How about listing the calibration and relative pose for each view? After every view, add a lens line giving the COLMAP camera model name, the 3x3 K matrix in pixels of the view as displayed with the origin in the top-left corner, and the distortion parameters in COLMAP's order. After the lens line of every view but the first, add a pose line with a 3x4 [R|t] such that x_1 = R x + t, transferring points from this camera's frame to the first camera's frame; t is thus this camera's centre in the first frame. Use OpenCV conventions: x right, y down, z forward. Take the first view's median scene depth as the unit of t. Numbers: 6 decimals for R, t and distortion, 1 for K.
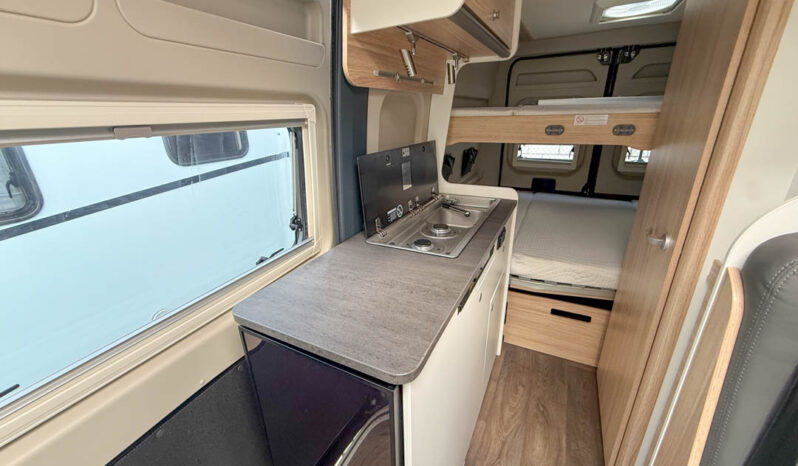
lens RADIAL K [[321.0, 0, 399.0], [0, 321.0, 233.0], [0, 0, 1]] dist [-0.001422, -0.002569]
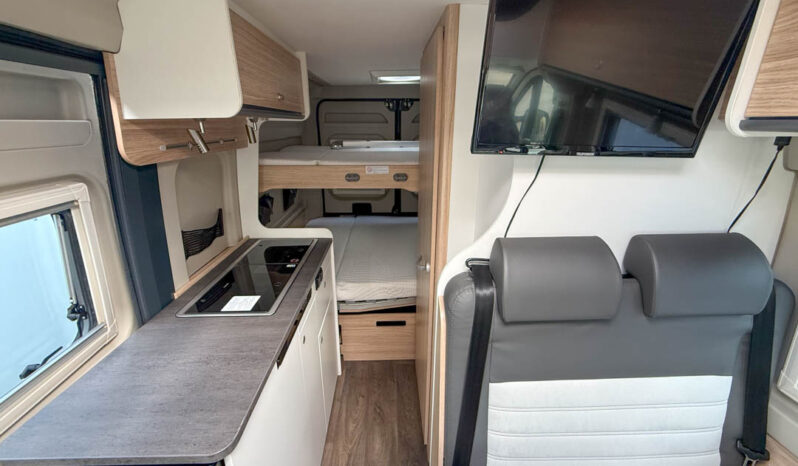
lens RADIAL K [[321.0, 0, 399.0], [0, 321.0, 233.0], [0, 0, 1]] dist [-0.001422, -0.002569]
pose [[0.874616, -0.130012, 0.467059, 0.055172], [0.150493, 0.988589, -0.006628, -0.093599], [-0.460868, 0.076086, 0.884201, -0.152622]]
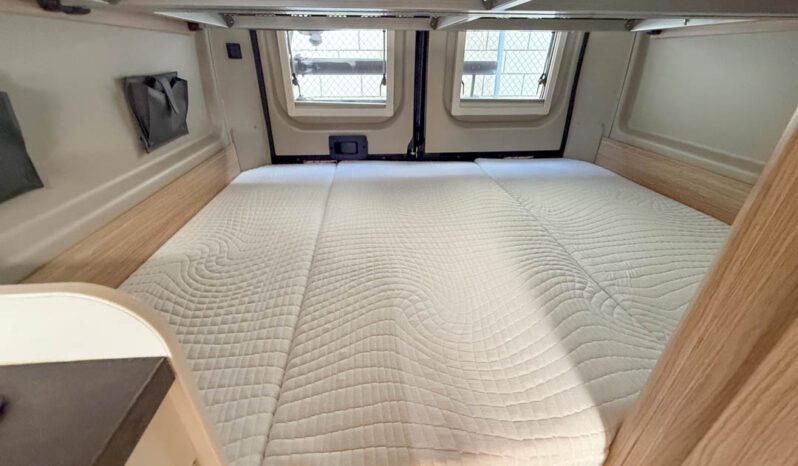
lens RADIAL K [[321.0, 0, 399.0], [0, 321.0, 233.0], [0, 0, 1]] dist [-0.001422, -0.002569]
pose [[0.845785, -0.223914, 0.484263, 0.530898], [0.161745, 0.972565, 0.167202, -0.202201], [-0.508416, -0.063090, 0.858797, 1.118223]]
